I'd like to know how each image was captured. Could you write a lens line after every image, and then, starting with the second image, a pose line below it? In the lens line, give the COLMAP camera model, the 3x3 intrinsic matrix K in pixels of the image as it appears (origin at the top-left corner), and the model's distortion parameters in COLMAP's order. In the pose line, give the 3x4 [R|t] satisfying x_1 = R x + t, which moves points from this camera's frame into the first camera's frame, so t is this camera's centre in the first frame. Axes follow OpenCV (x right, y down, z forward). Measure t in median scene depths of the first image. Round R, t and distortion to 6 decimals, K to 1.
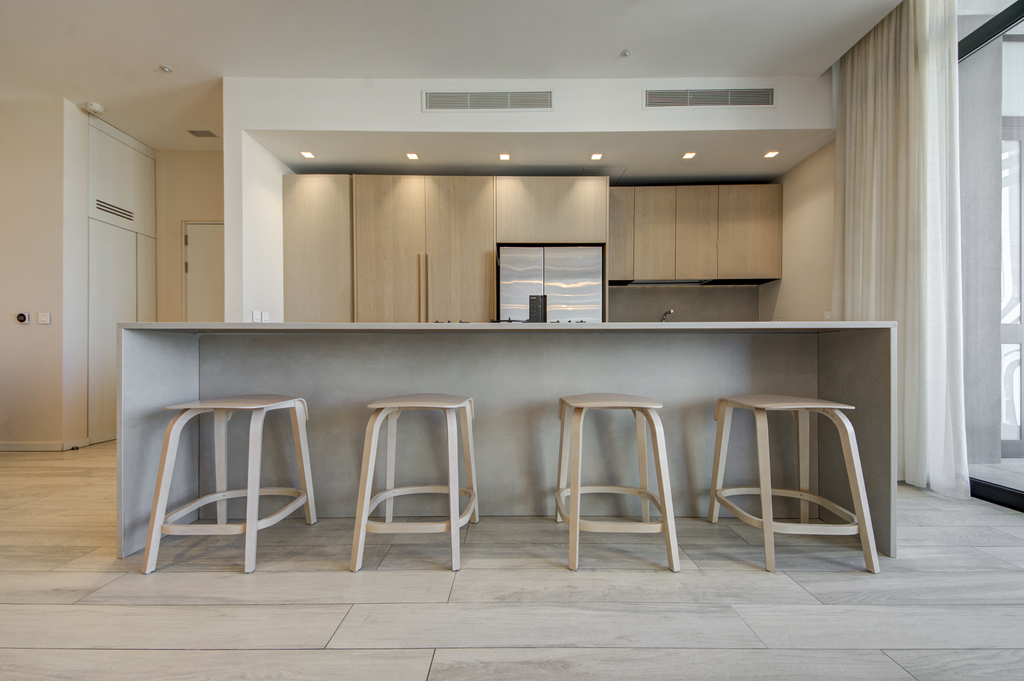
lens RADIAL K [[425.6, 0, 506.4], [0, 425.6, 351.7], [0, 0, 1]] dist [0.004499, 0.000074]
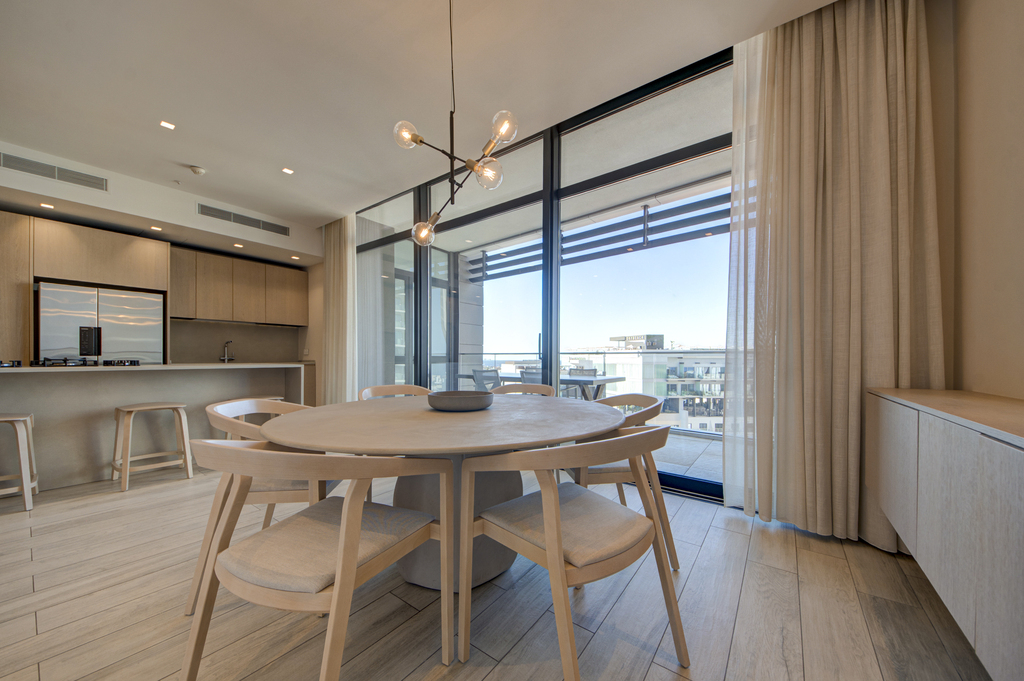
lens RADIAL K [[361.3, 0, 511.0], [0, 361.3, 364.9], [0, 0, 1]] dist [0.000685, -0.000662]
pose [[0.580790, 0.000170, 0.814053, -0.072572], [-0.012830, 0.999878, 0.008945, -0.052358], [-0.813952, -0.015640, 0.580722, -0.619477]]
